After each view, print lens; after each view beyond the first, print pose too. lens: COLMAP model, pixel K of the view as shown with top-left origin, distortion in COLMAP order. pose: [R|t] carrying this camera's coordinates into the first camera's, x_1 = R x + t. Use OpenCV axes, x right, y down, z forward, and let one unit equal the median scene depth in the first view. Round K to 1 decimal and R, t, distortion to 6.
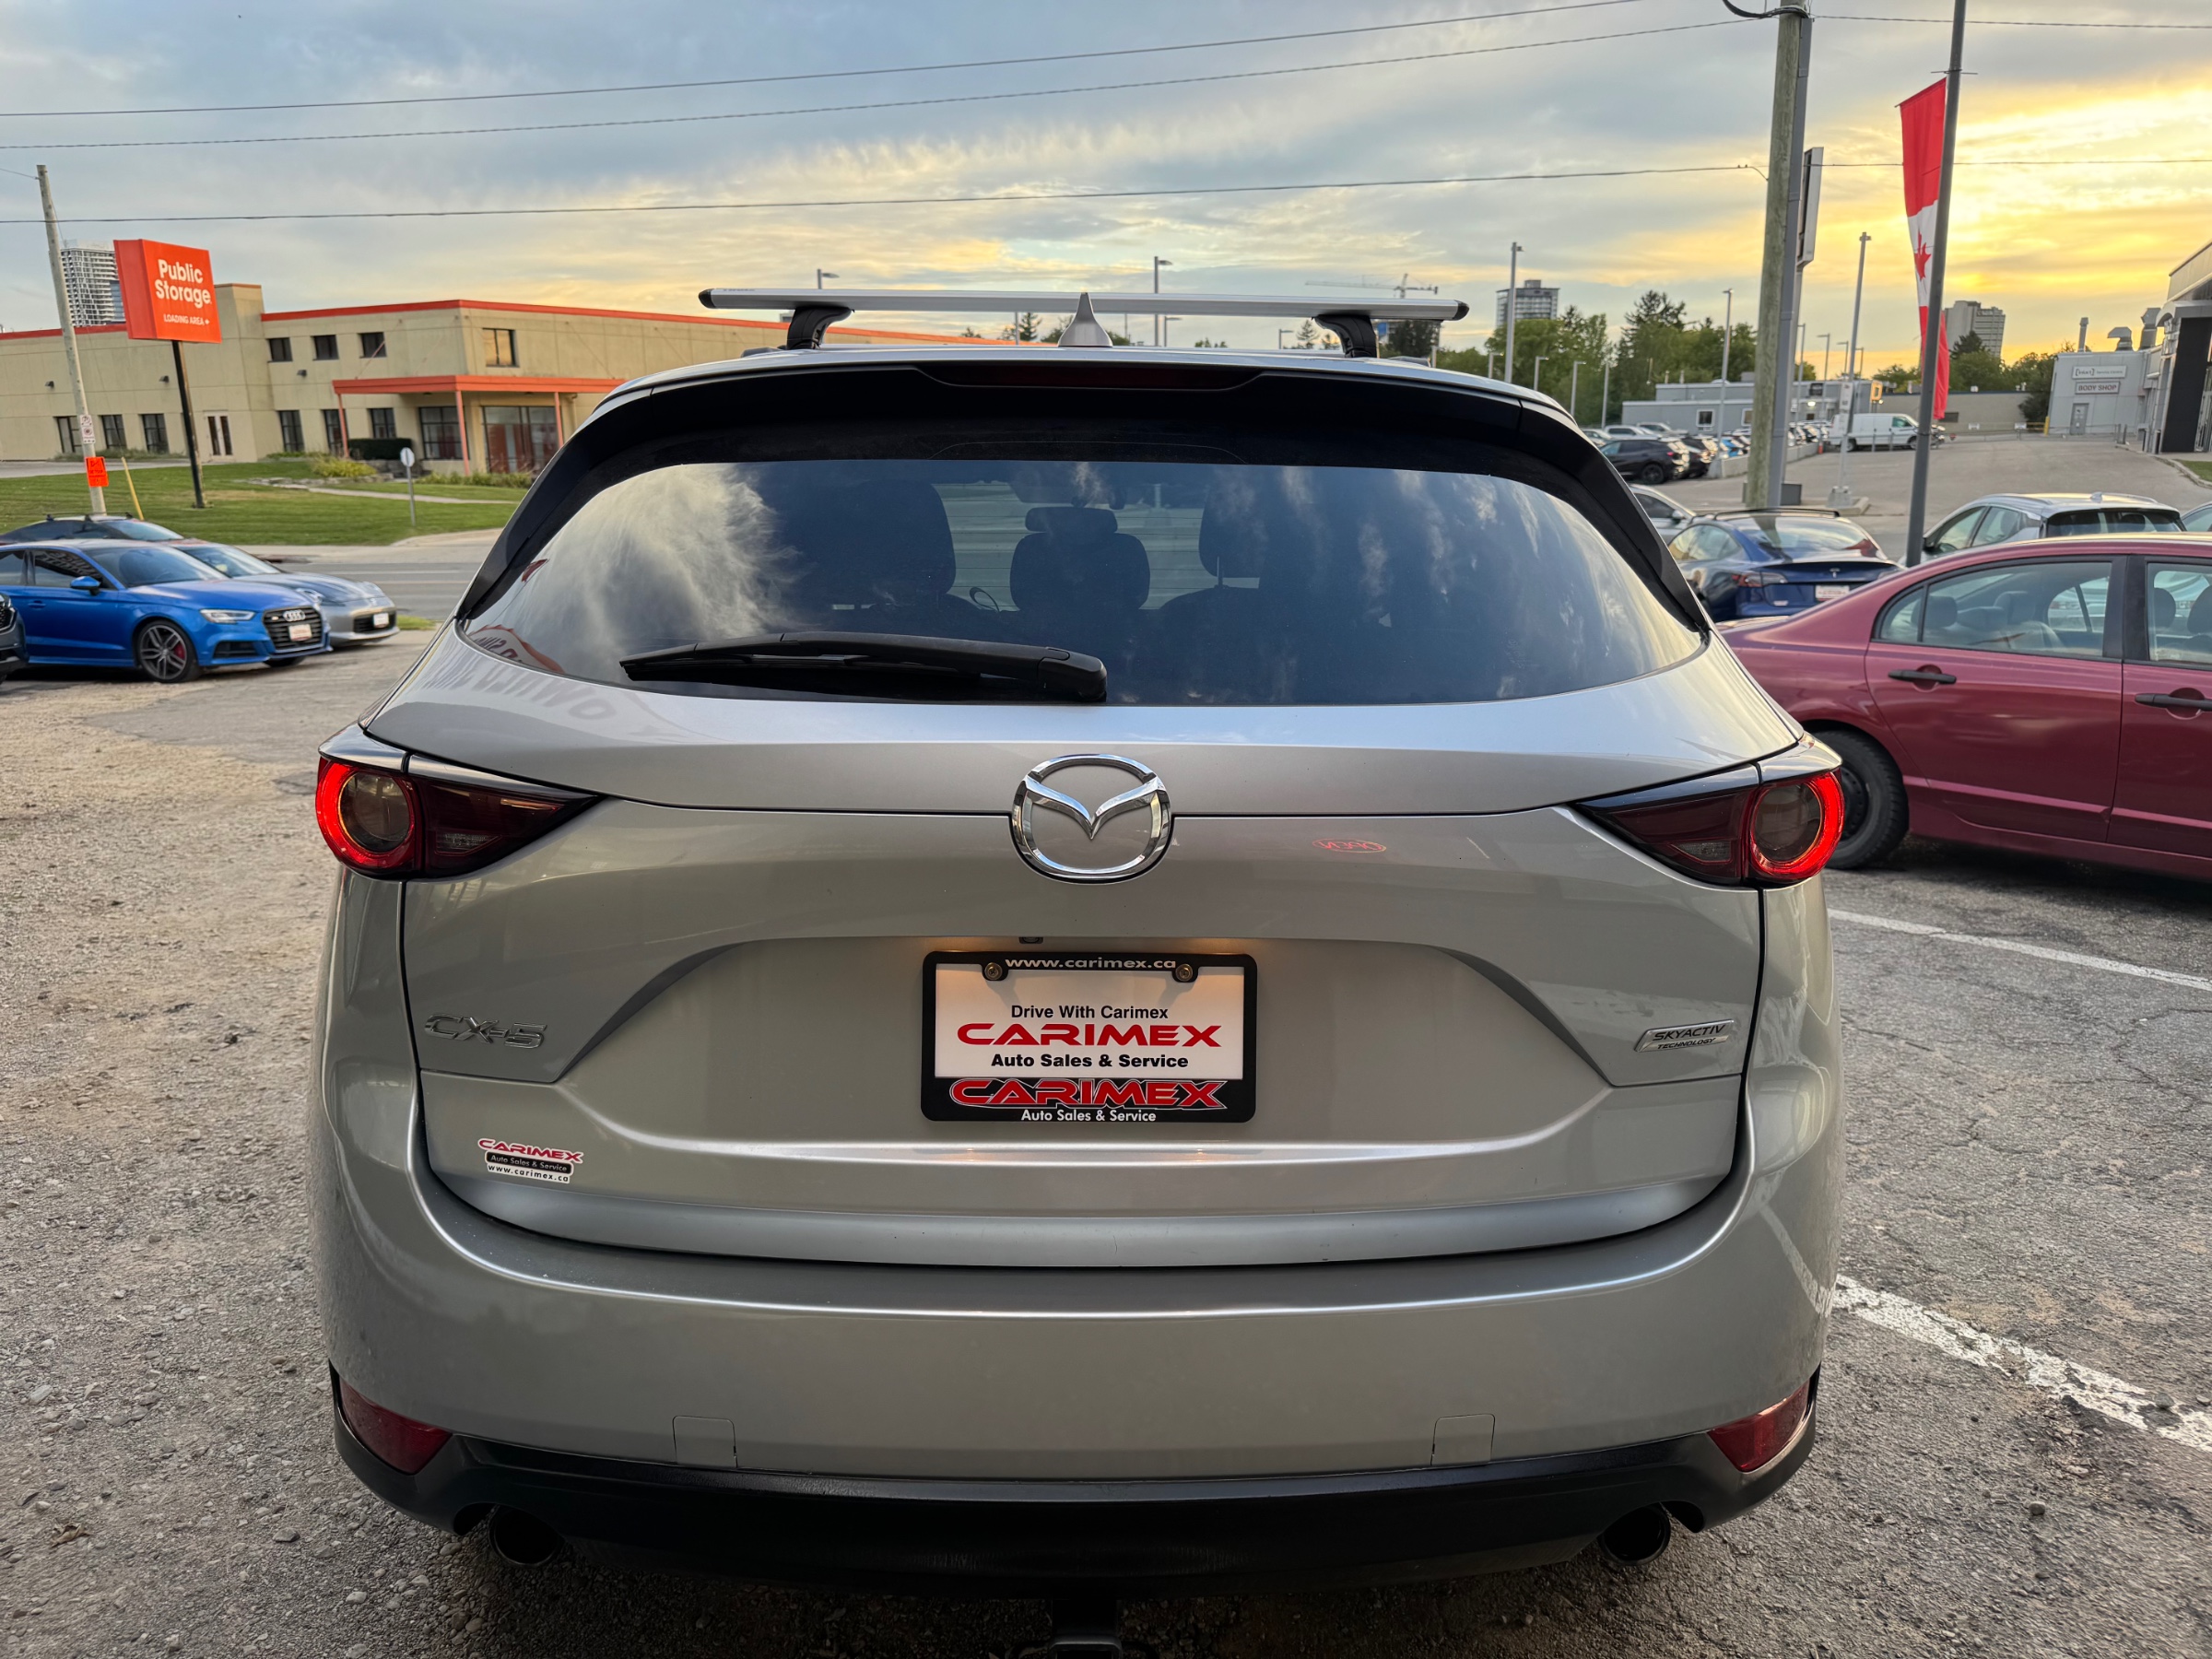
lens RADIAL K [[1597.9, 0, 1103.6], [0, 1597.9, 826.9], [0, 0, 1]] dist [0.015883, -0.005297]
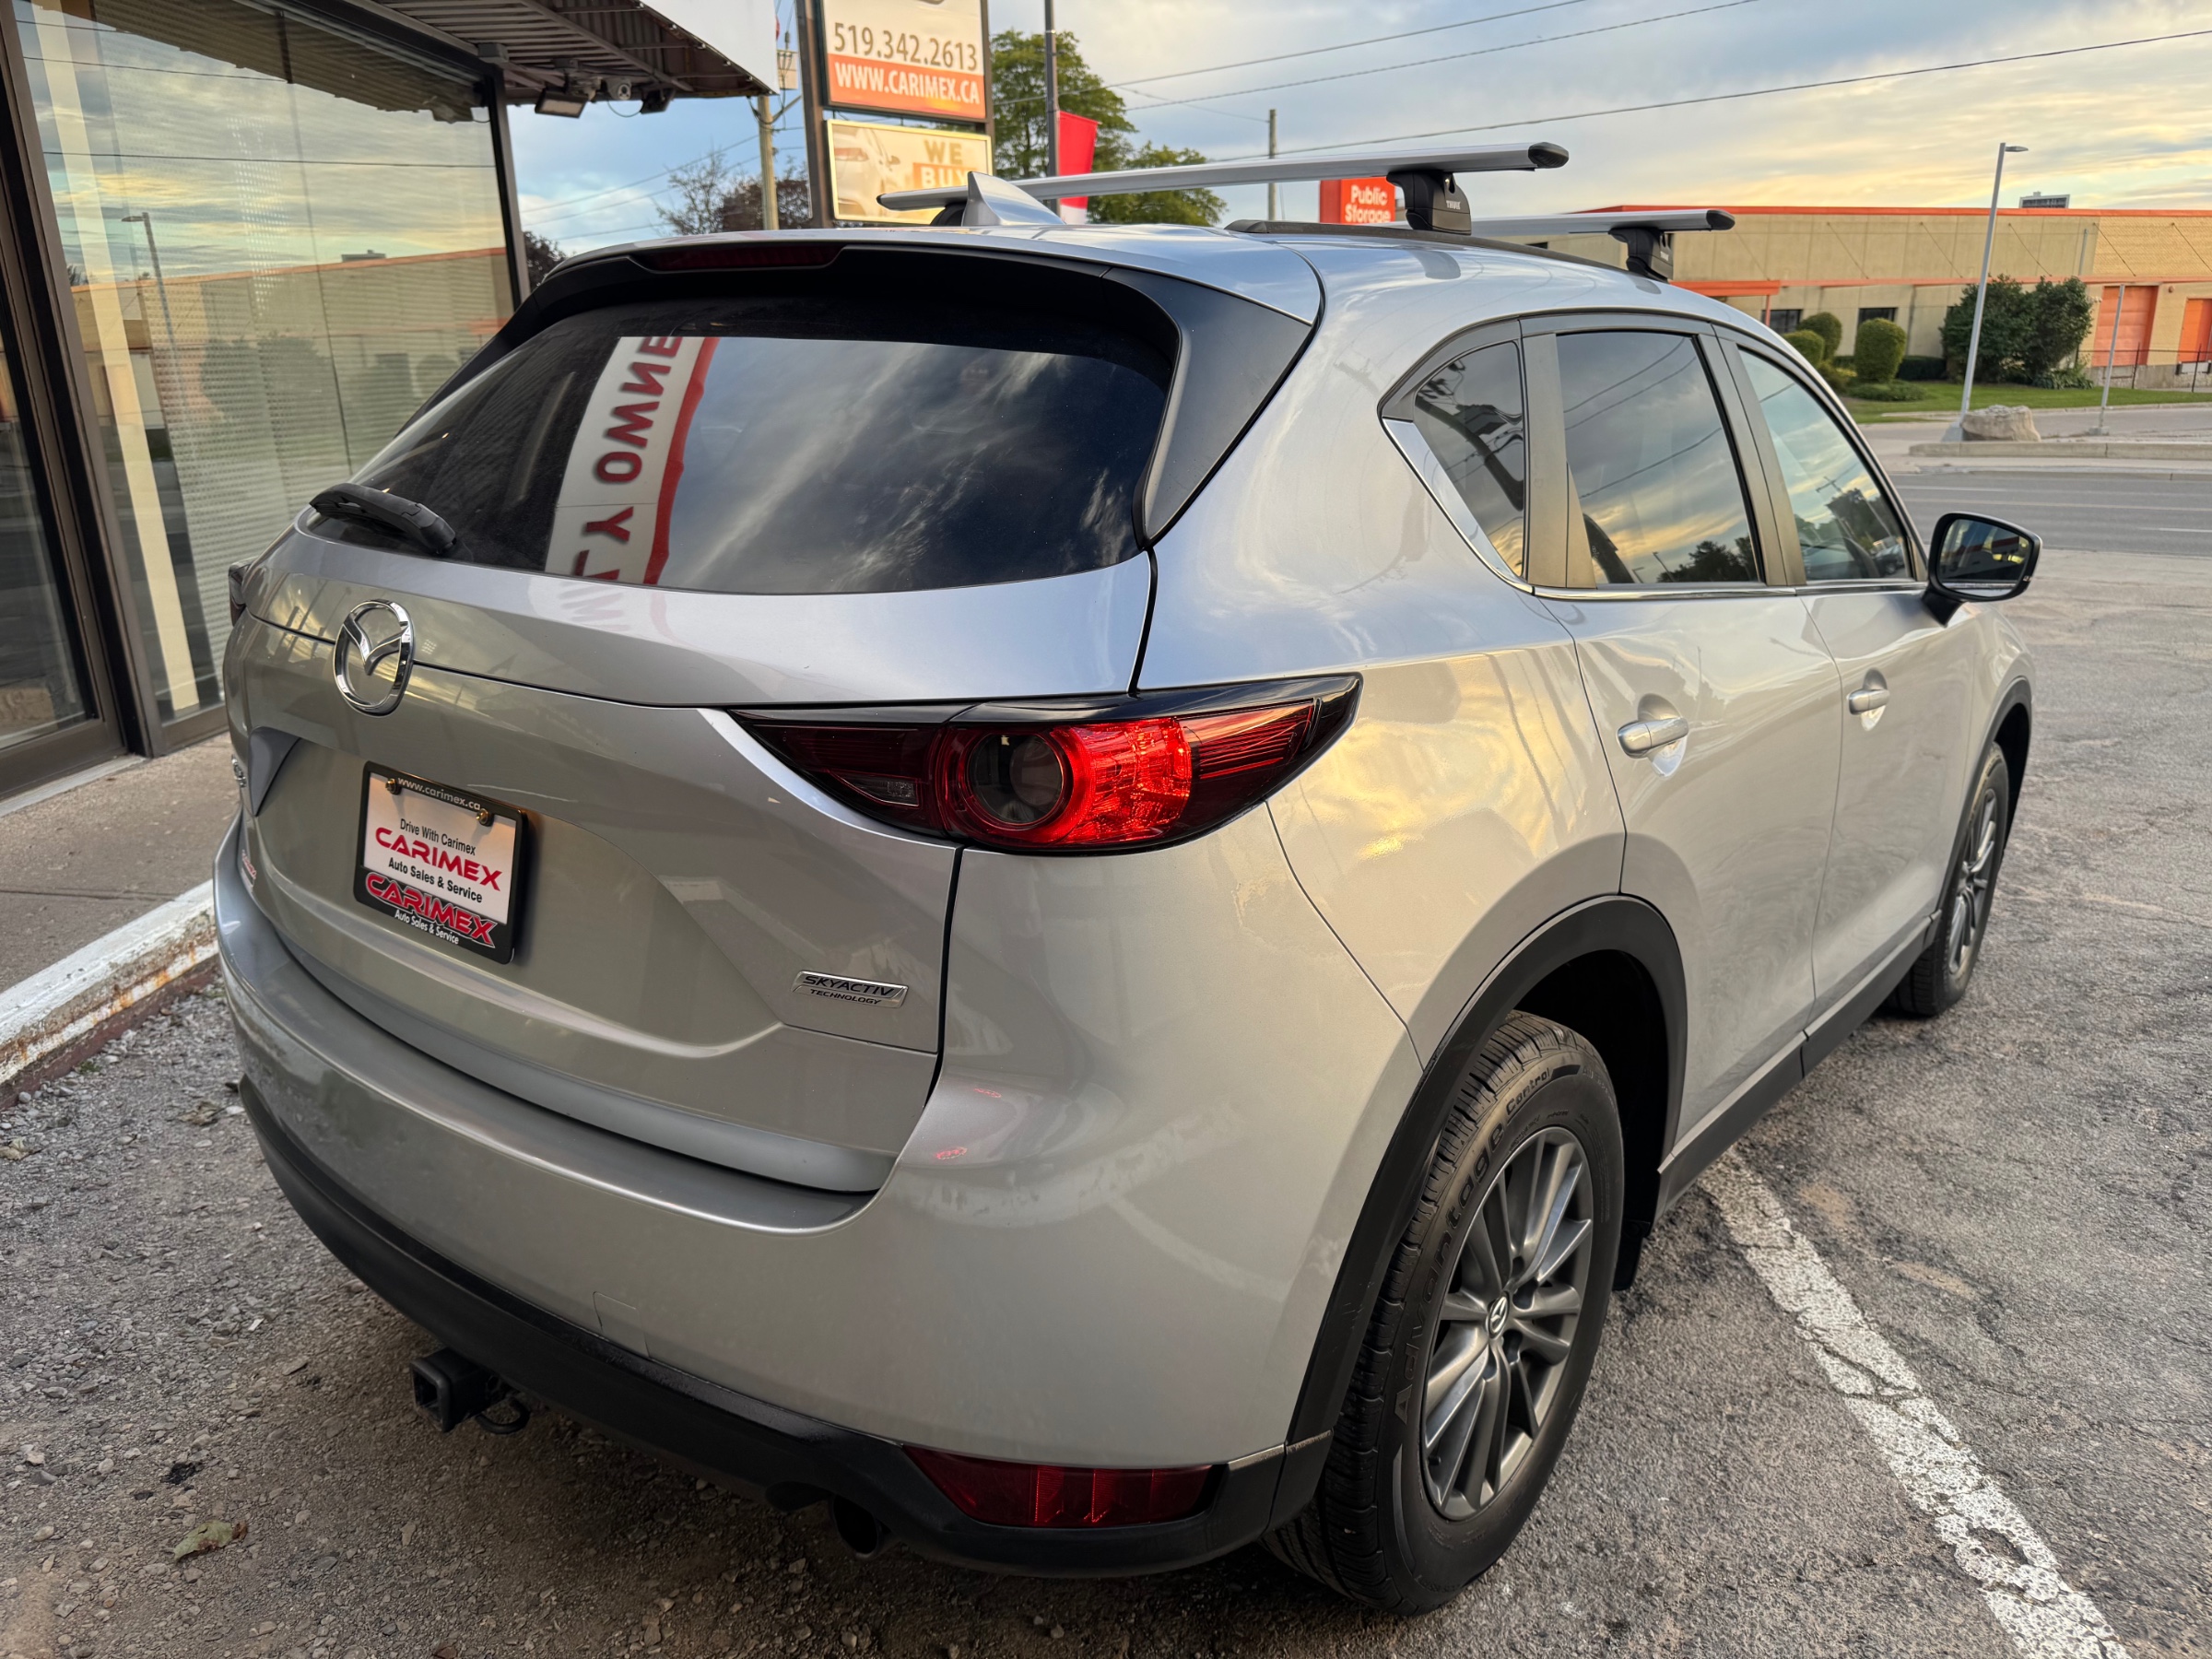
lens RADIAL K [[1597.9, 0, 1112.0], [0, 1597.9, 820.8], [0, 0, 1]] dist [0.015883, -0.005297]
pose [[0.769280, 0.179257, -0.613250, 0.096967], [-0.148071, 0.983723, 0.101803, -0.007500], [0.621517, 0.012489, 0.783301, 0.037760]]
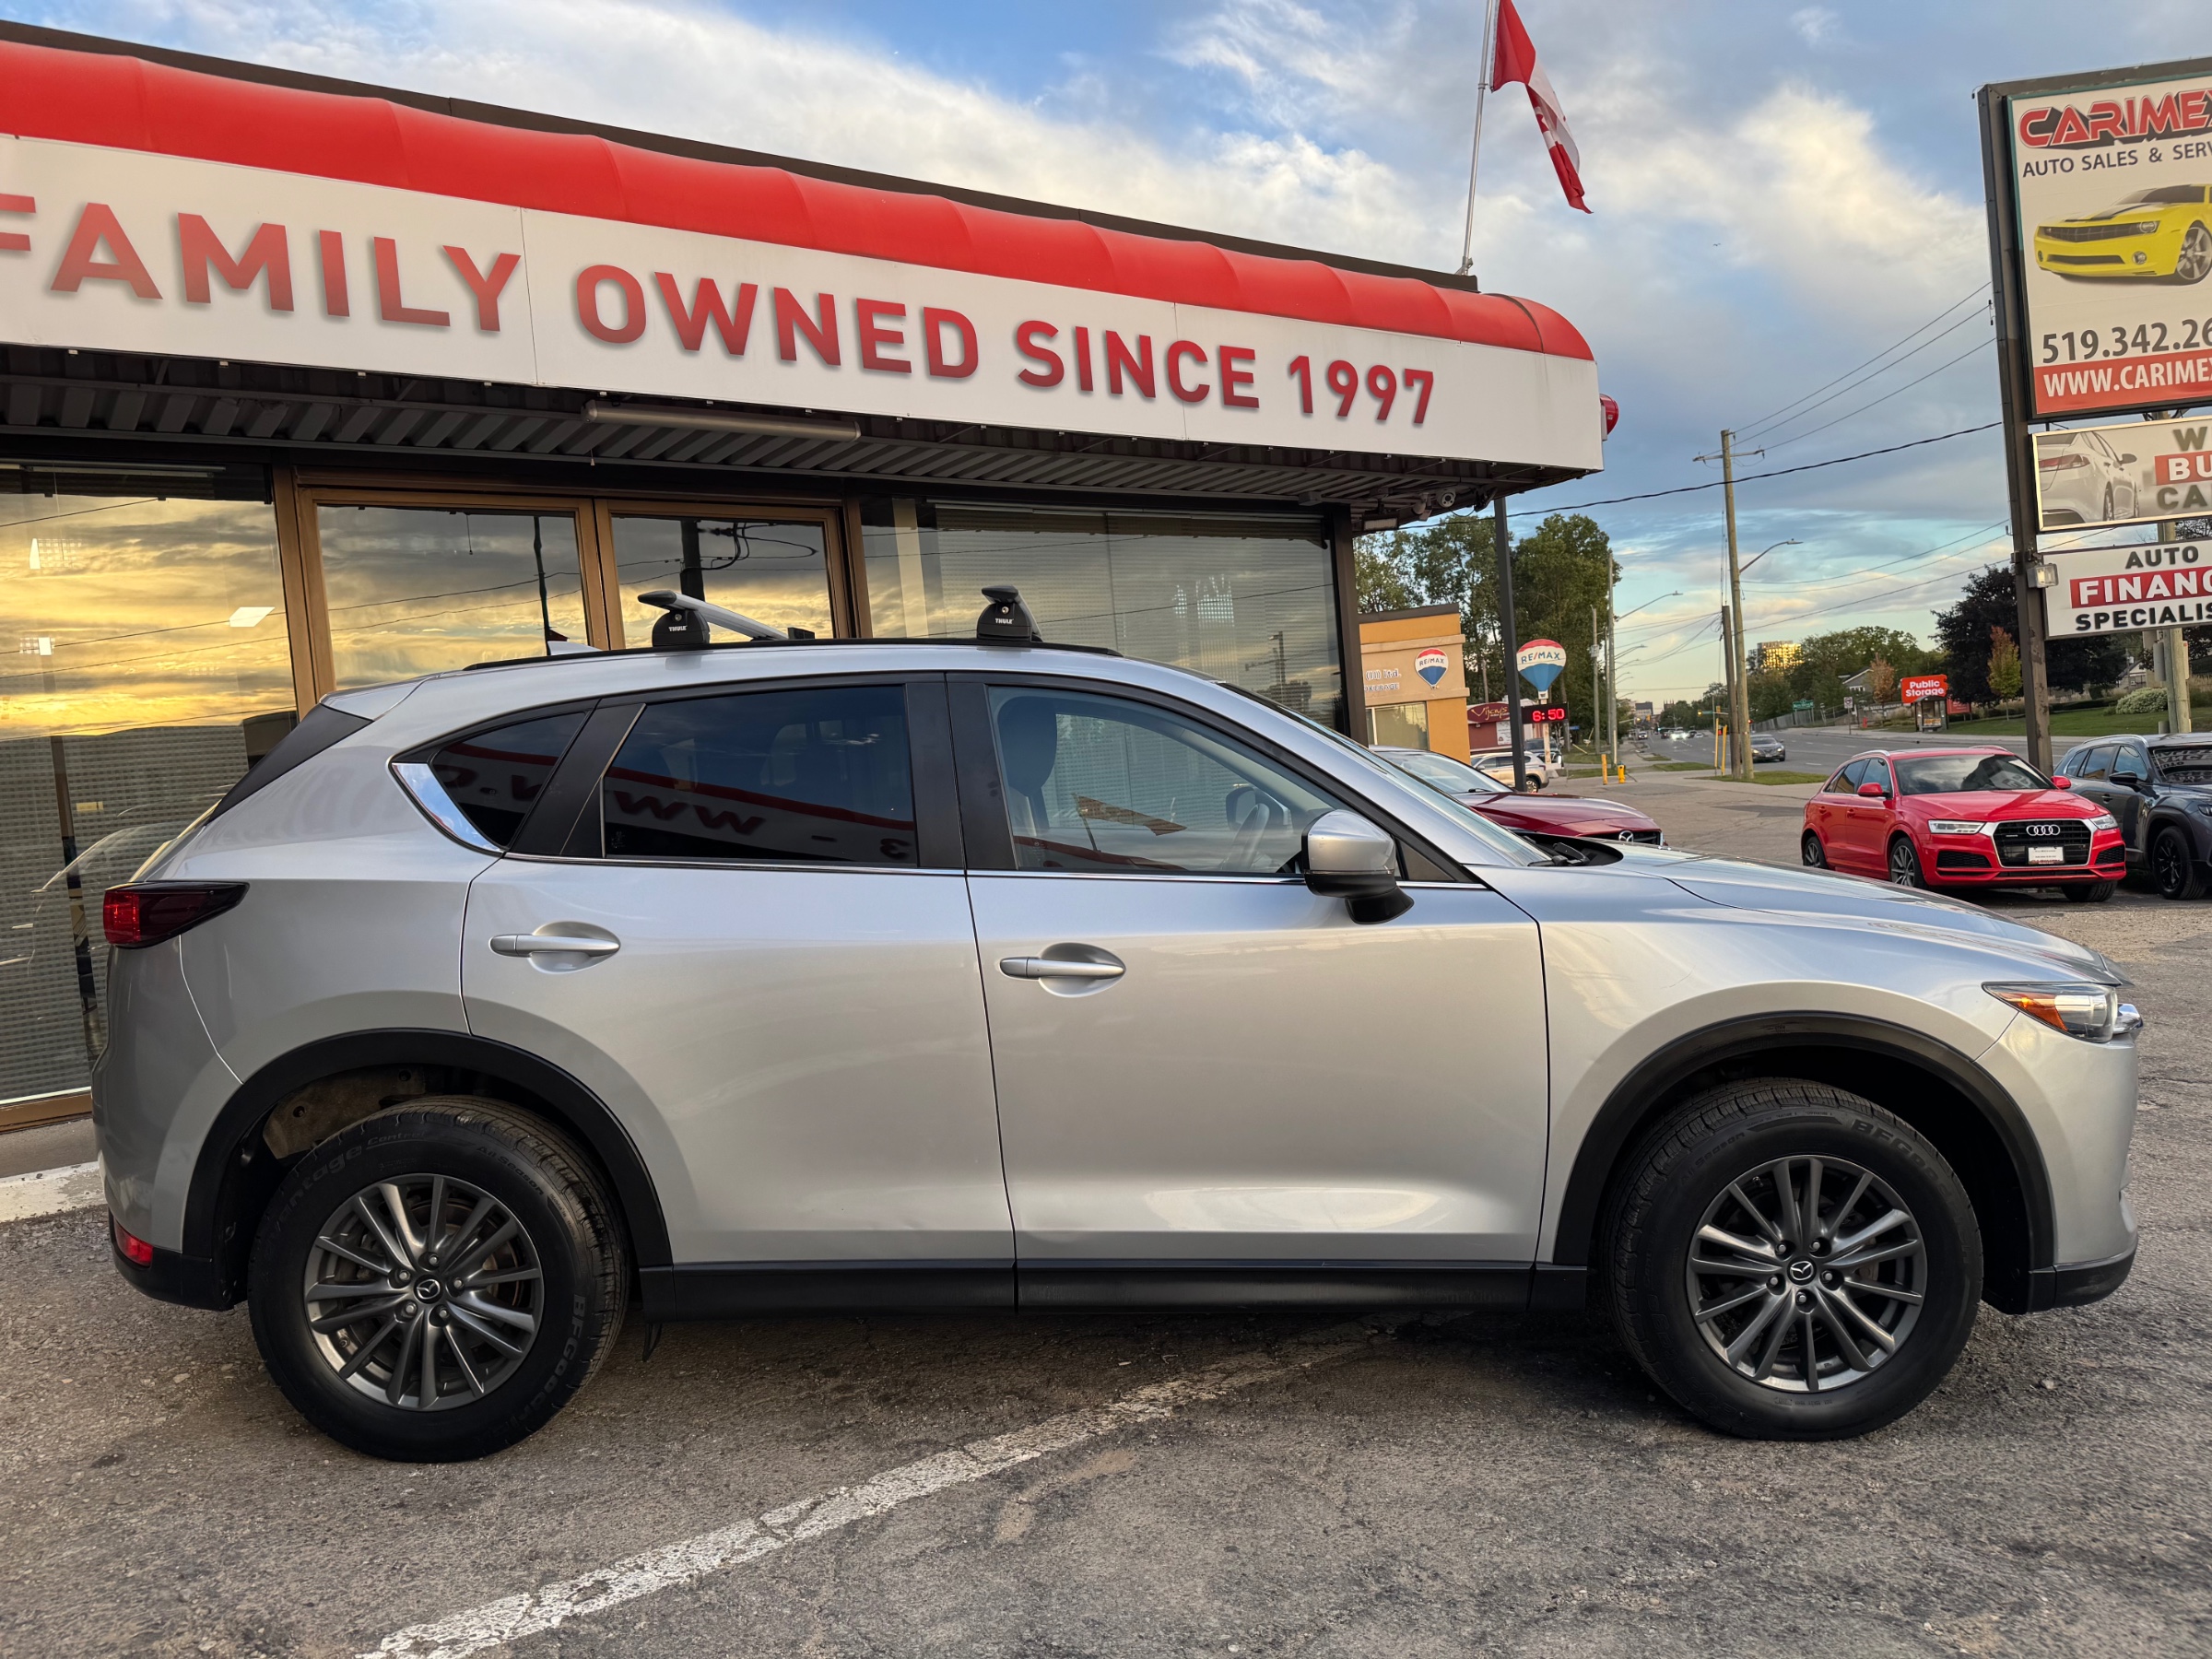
lens RADIAL K [[1597.9, 0, 1096.8], [0, 1597.9, 830.8], [0, 0, 1]] dist [0.015883, -0.005297]
pose [[-0.041130, 0.050149, -0.997894, 0.239293], [-0.163826, 0.984884, 0.056248, -0.041661], [0.985631, 0.165795, -0.032292, 0.225500]]
